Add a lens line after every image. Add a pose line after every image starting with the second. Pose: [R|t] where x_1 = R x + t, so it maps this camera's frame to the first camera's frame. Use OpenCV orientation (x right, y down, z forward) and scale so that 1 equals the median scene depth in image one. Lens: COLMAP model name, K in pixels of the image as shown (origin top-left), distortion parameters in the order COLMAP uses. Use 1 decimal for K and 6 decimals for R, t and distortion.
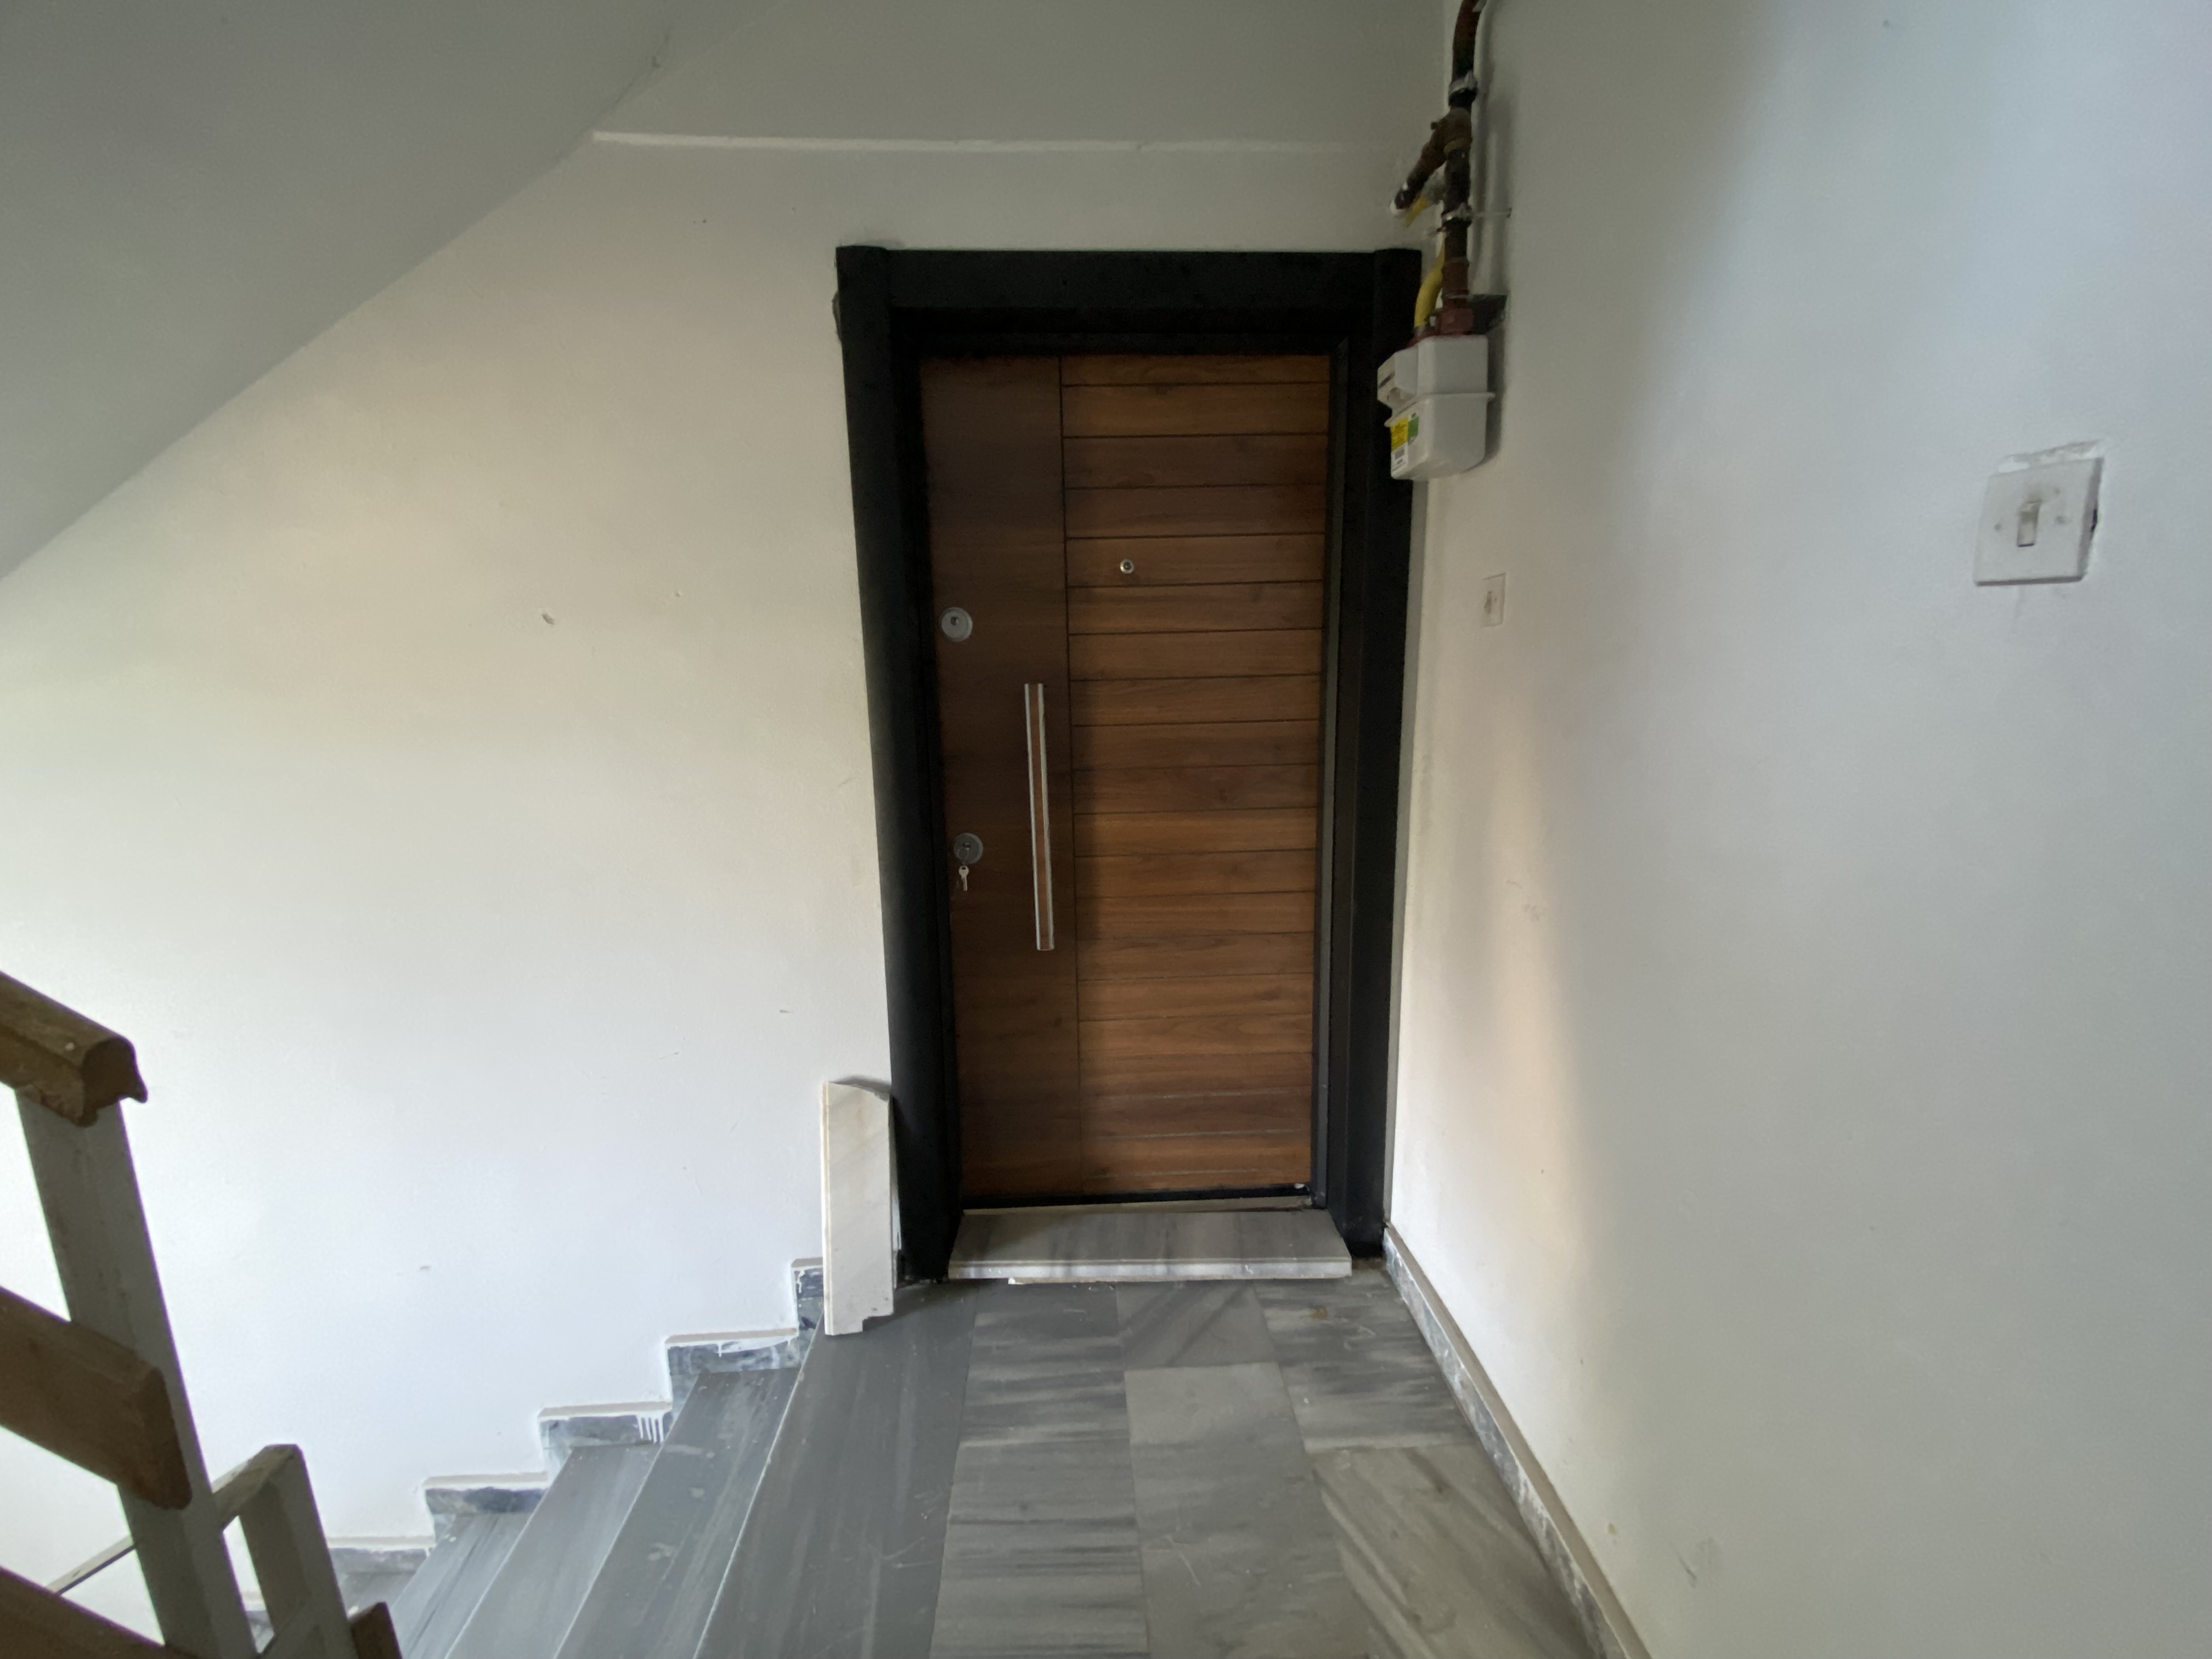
lens RADIAL K [[889.6, 0, 1105.8], [0, 889.6, 826.9], [0, 0, 1]] dist [0.014887, -0.018003]
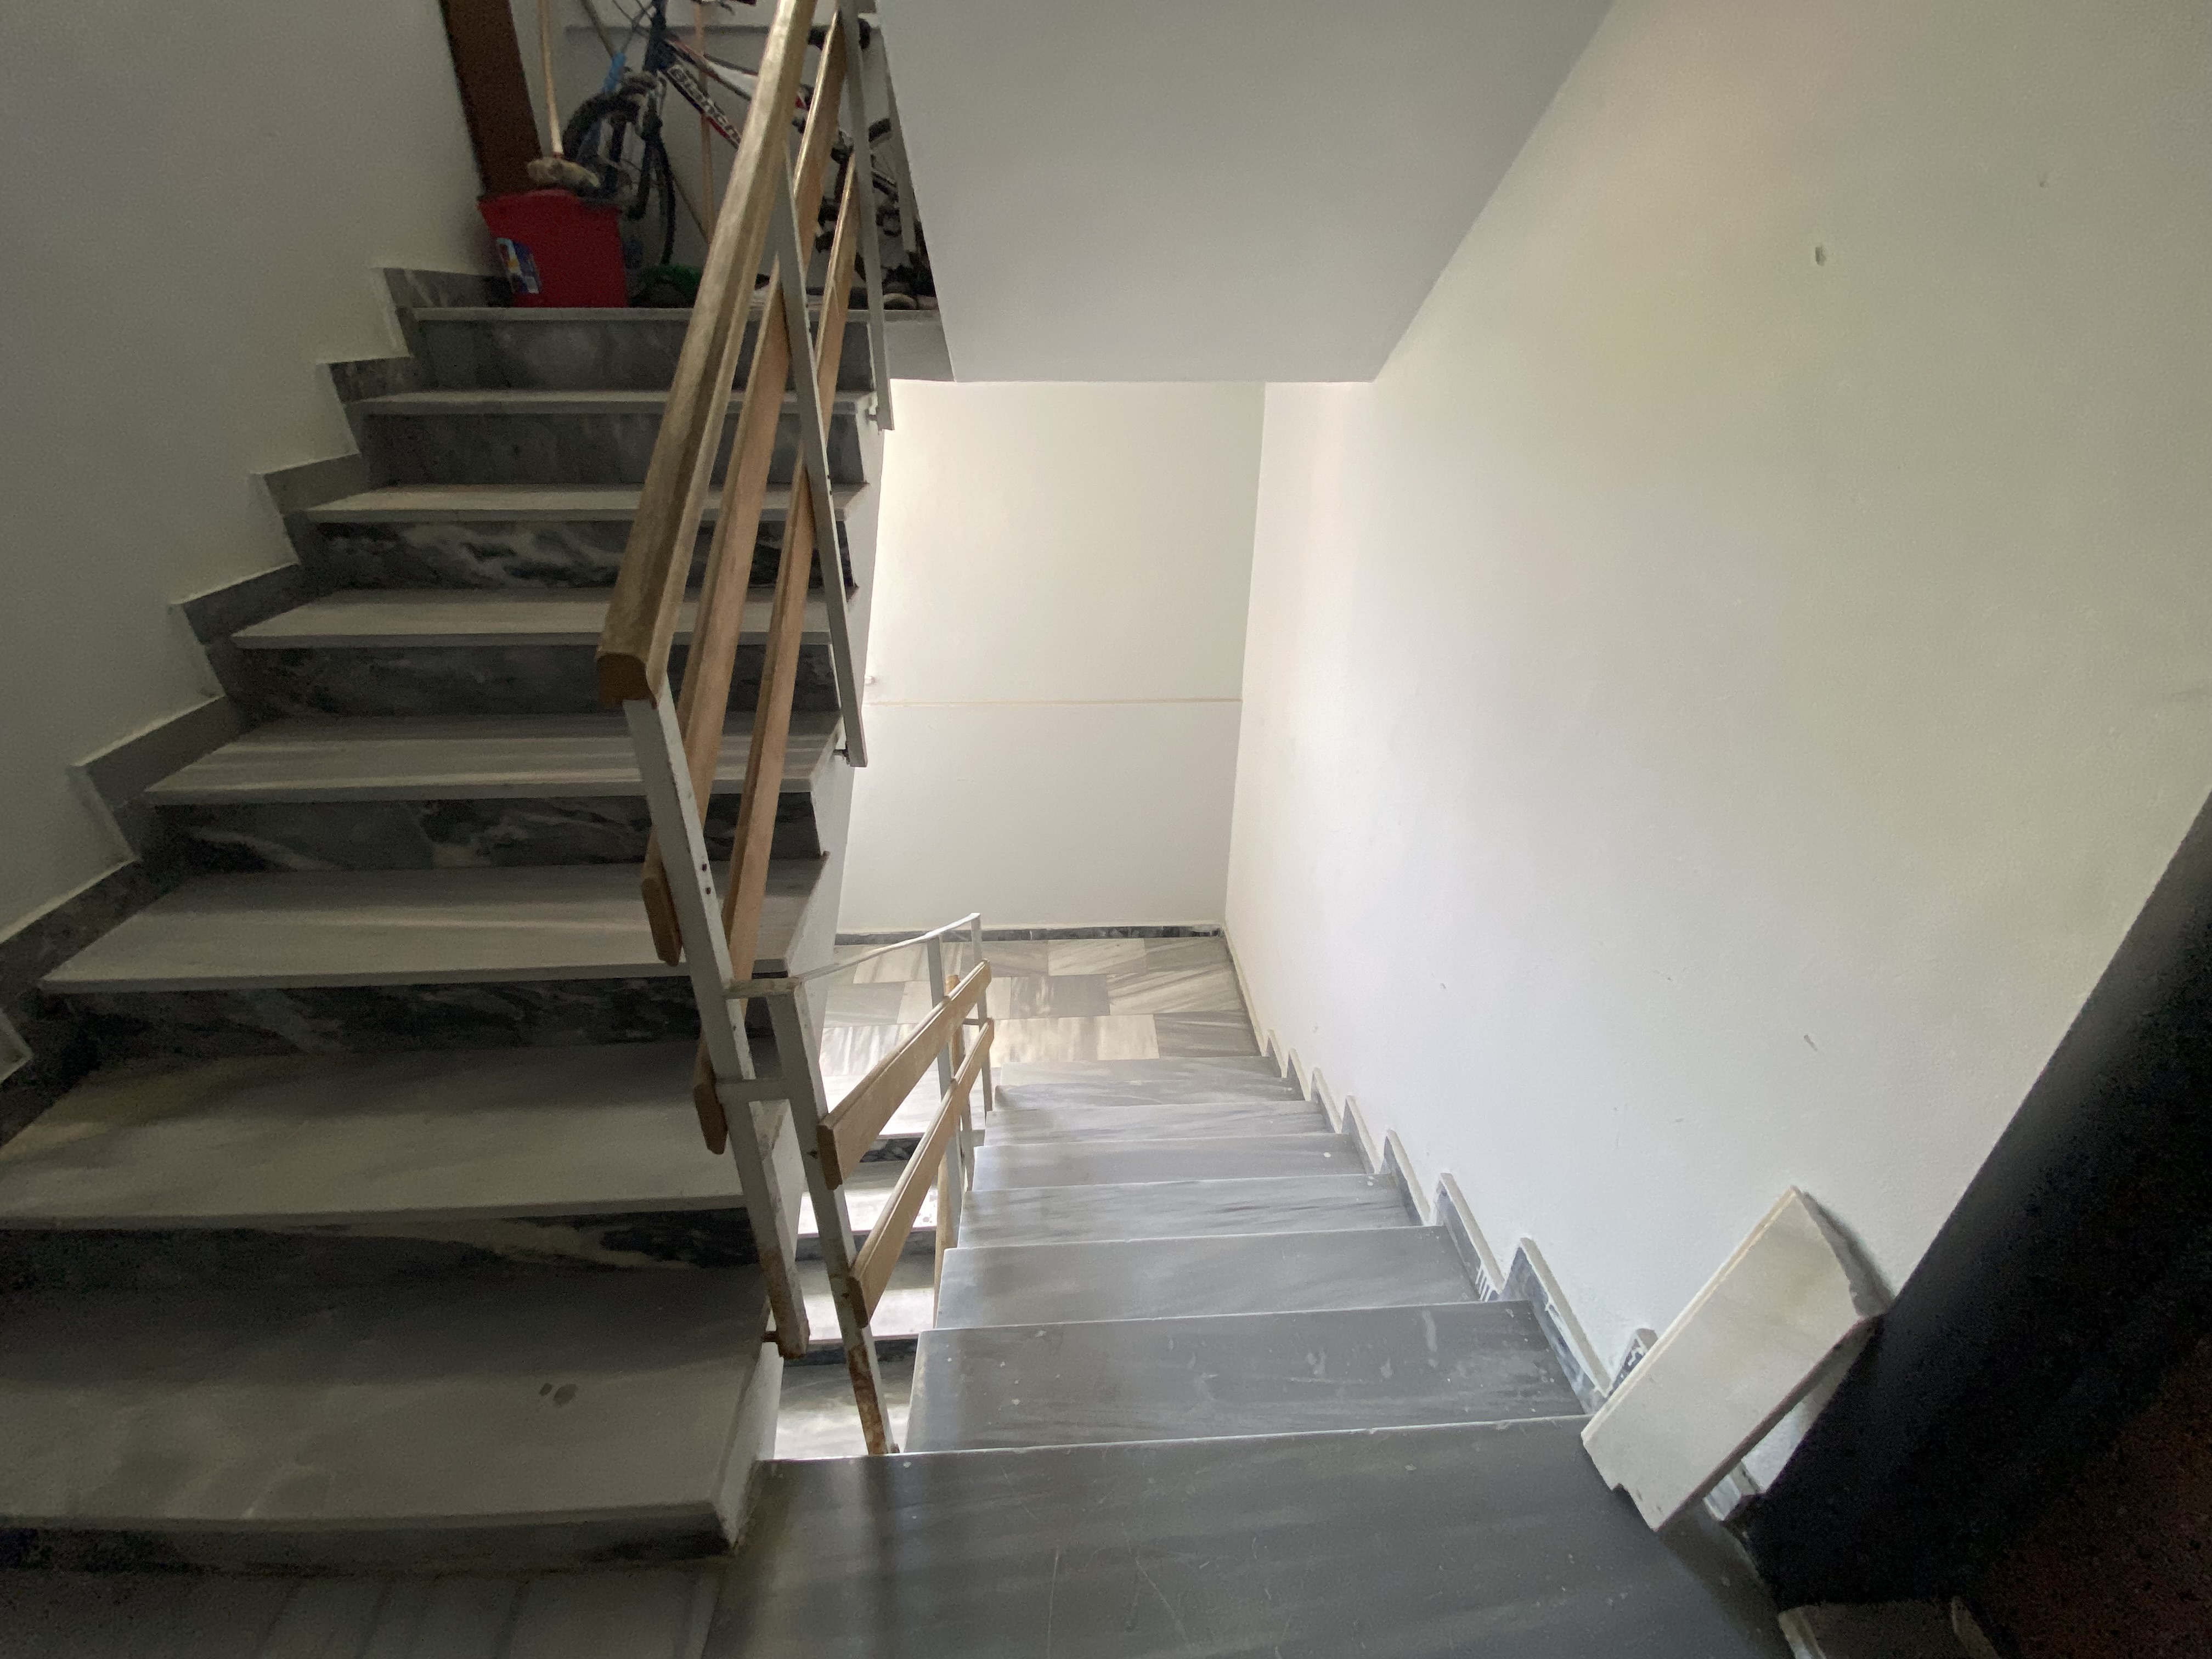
lens RADIAL K [[889.6, 0, 1105.8], [0, 889.6, 826.9], [0, 0, 1]] dist [0.014887, -0.018003]
pose [[0.011499, 0.484330, -0.874810, 0.055217], [-0.188345, 0.860257, 0.473798, -0.088717], [0.982036, 0.159318, 0.101113, 0.488537]]
